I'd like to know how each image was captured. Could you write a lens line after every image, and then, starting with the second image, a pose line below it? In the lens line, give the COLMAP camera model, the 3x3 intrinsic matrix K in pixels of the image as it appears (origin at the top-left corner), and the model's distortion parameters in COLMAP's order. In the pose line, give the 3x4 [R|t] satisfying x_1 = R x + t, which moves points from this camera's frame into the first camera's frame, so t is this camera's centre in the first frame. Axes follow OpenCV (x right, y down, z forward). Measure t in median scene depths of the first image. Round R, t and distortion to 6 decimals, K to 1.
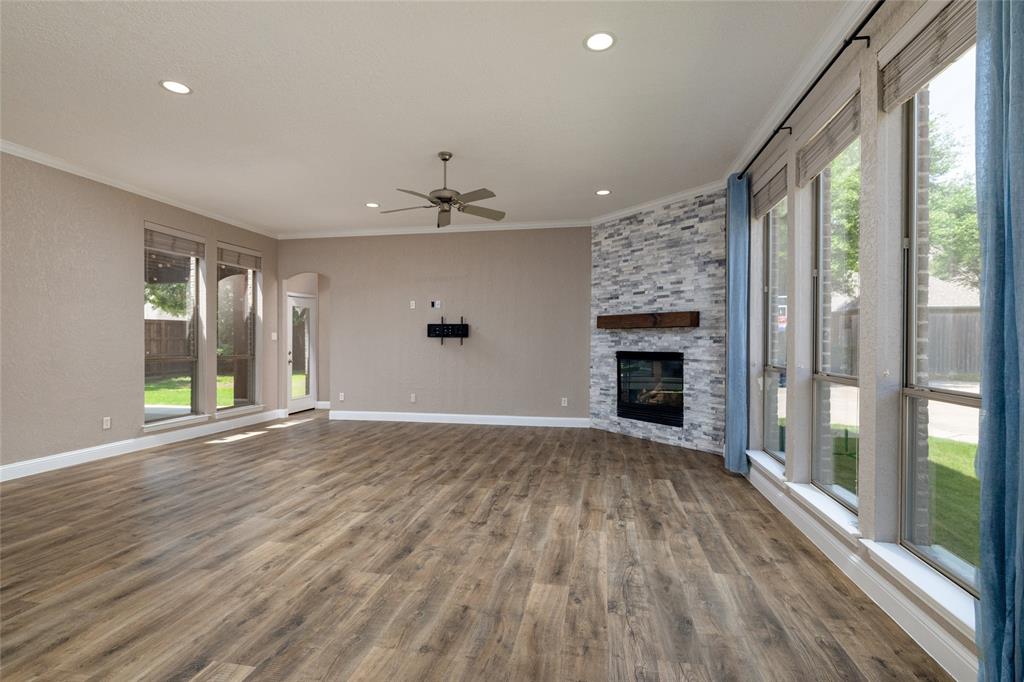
lens RADIAL K [[482.9, 0, 510.8], [0, 482.9, 340.5], [0, 0, 1]] dist [-0.000538, 0.001780]
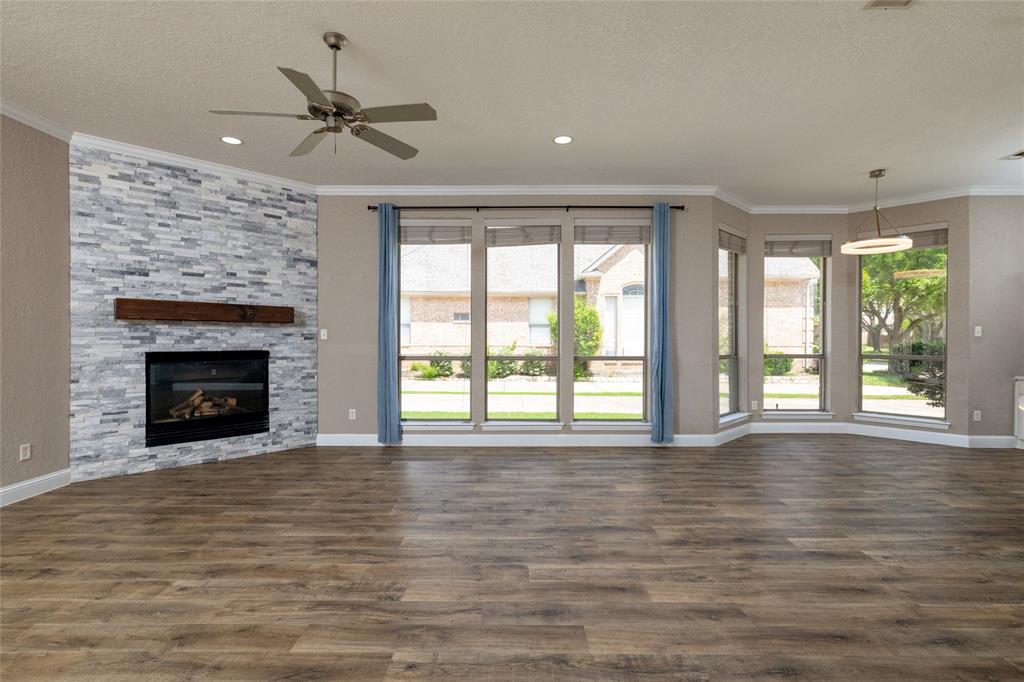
lens RADIAL K [[482.9, 0, 510.0], [0, 482.9, 342.8], [0, 0, 1]] dist [-0.000538, 0.001780]
pose [[-0.174527, -0.010070, 0.984601, -0.876959], [-0.003633, 0.999947, 0.009583, -0.000198], [-0.984646, -0.001904, -0.174555, 0.982017]]
